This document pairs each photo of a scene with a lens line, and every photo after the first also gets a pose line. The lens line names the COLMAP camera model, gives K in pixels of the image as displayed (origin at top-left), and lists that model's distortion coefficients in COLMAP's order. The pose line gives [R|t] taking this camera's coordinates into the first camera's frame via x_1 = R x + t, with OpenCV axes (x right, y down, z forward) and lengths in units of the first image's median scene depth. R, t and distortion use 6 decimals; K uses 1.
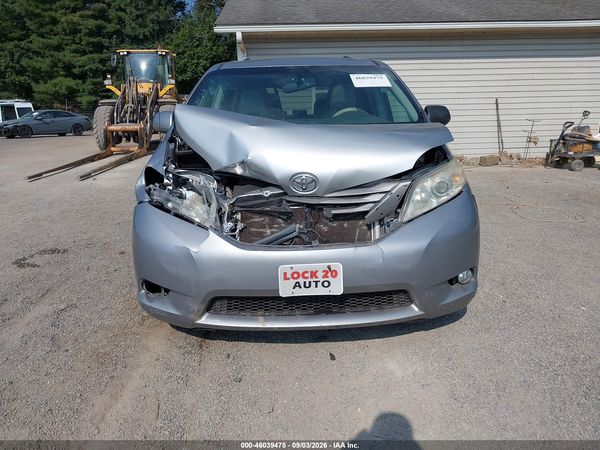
lens RADIAL K [[470.9, 0, 300.0], [0, 470.9, 225.0], [0, 0, 1]] dist [0.059052, -0.080245]
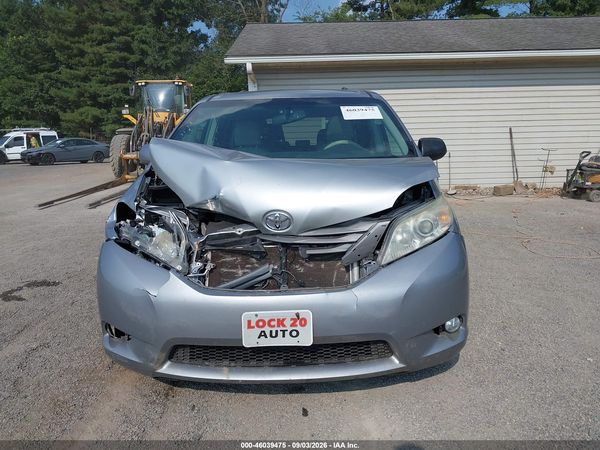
lens RADIAL K [[470.9, 0, 300.0], [0, 470.9, 225.0], [0, 0, 1]] dist [0.059052, -0.080245]
pose [[0.999192, 0.007596, -0.039456, 0.079647], [-0.009771, 0.998426, -0.055228, -0.026748], [0.038974, 0.055569, 0.997694, 0.059581]]
